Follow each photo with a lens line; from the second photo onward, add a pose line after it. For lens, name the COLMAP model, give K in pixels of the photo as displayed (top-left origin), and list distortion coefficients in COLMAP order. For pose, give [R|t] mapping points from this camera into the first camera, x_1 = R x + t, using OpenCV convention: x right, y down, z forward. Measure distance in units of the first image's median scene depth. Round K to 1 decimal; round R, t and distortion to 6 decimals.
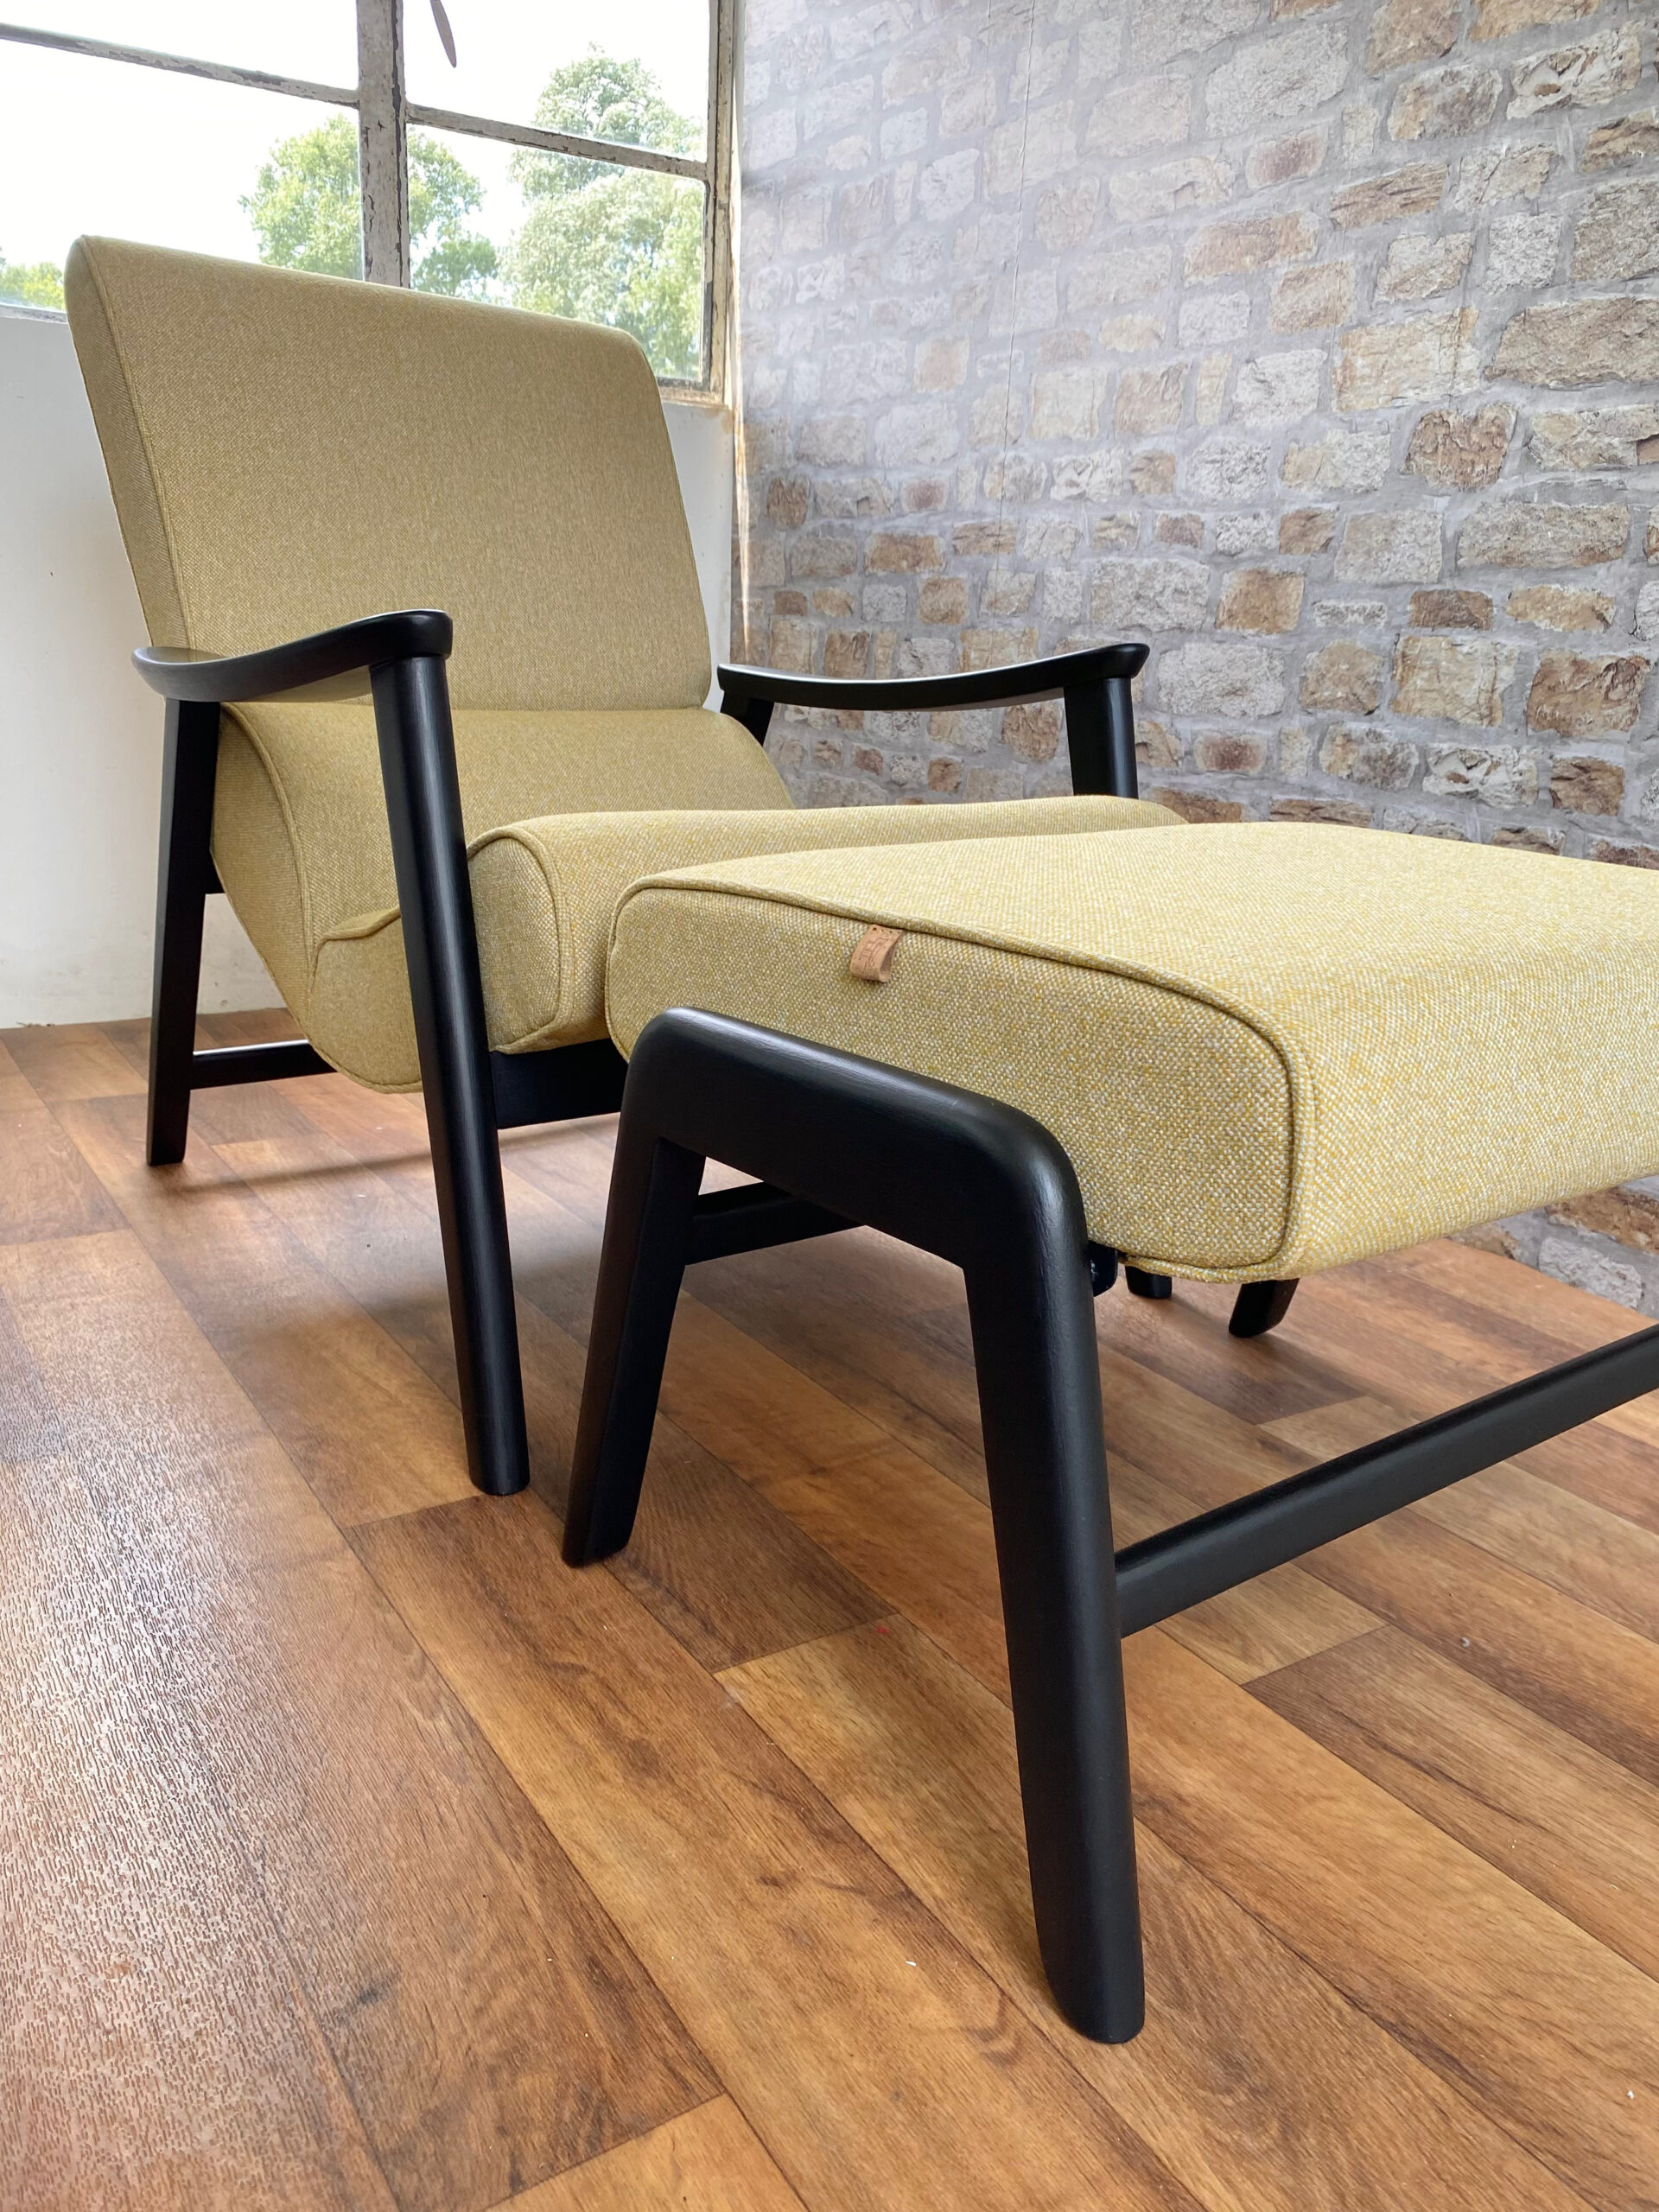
lens RADIAL K [[1693.4, 0, 836.5], [0, 1693.4, 1076.7], [0, 0, 1]] dist [0.013749, -0.008251]
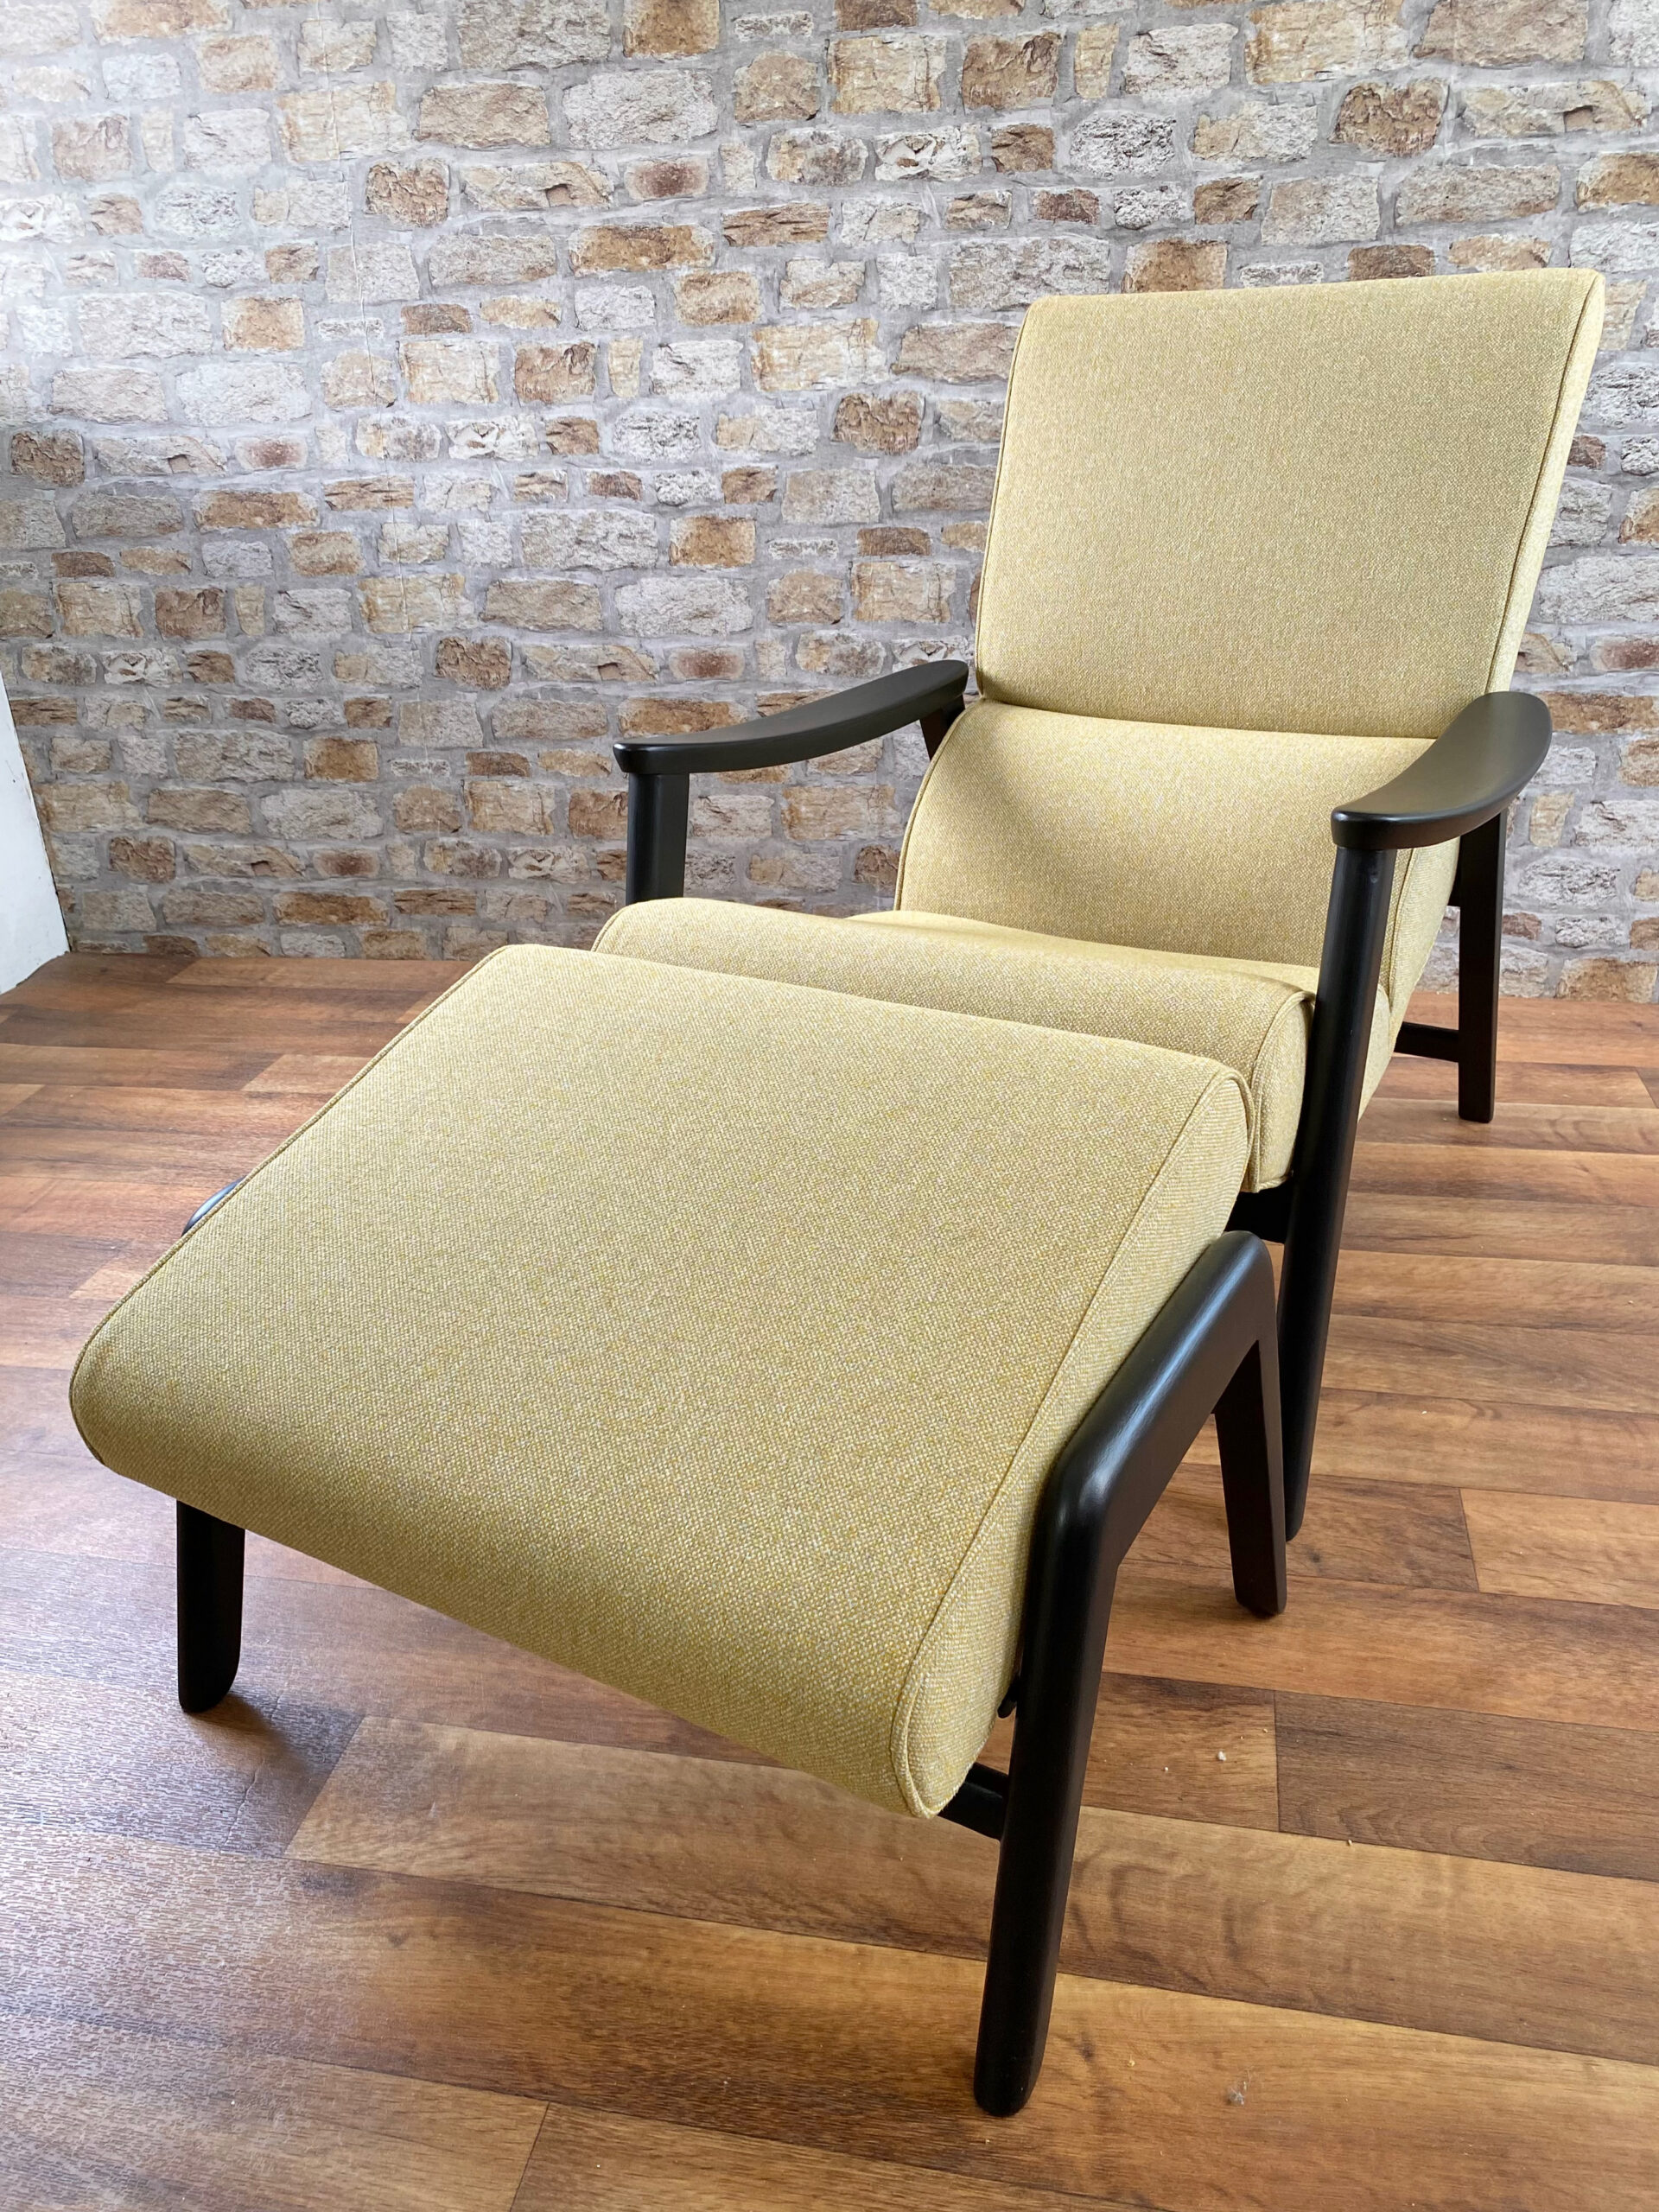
lens RADIAL K [[1699.6, 0, 809.9], [0, 1699.6, 1098.9], [0, 0, 1]] dist [-0.013695, 0.028976]
pose [[0.703076, -0.368797, 0.608007, -0.687456], [0.255072, 0.928900, 0.268484, -0.241168], [-0.663793, -0.033679, 0.747157, -0.000392]]
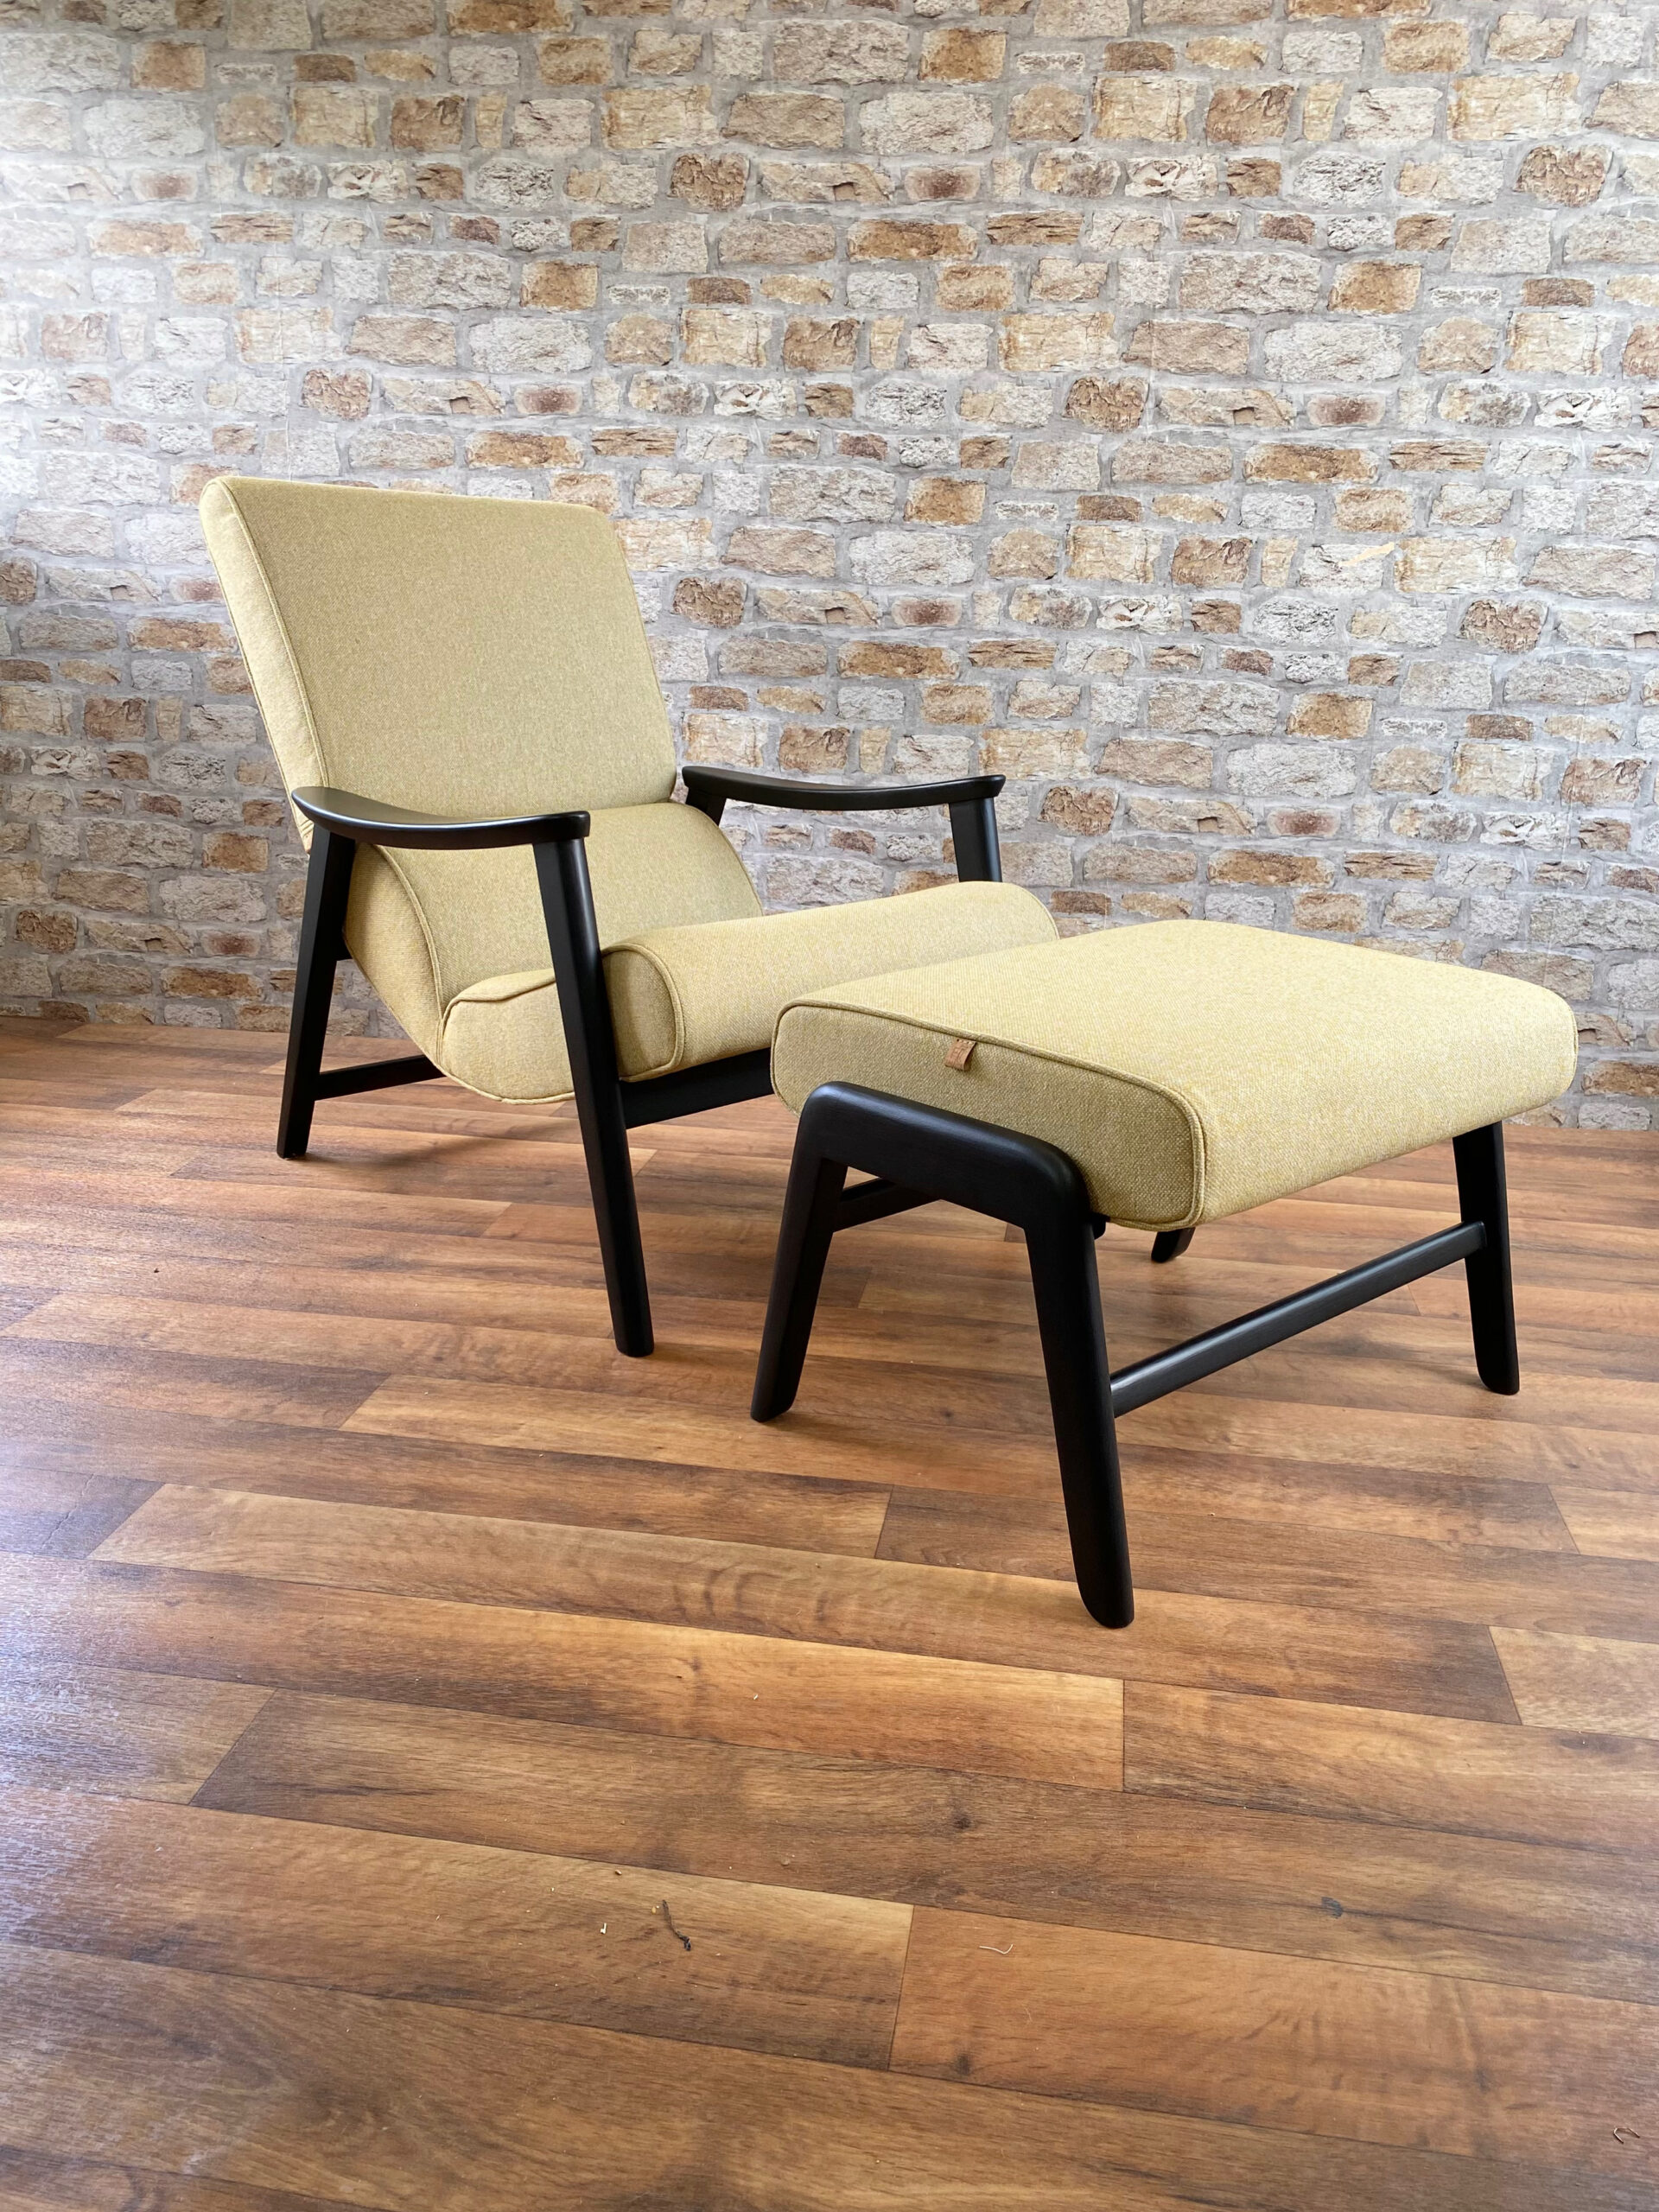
lens RADIAL K [[1694.2, 0, 841.9], [0, 1694.2, 1097.9], [0, 0, 1]] dist [-0.017651, 0.043943]
pose [[0.666283, -0.233164, 0.708309, -0.825817], [0.186290, 0.971787, 0.144661, -0.109224], [-0.722055, 0.035566, 0.690921, -0.225349]]
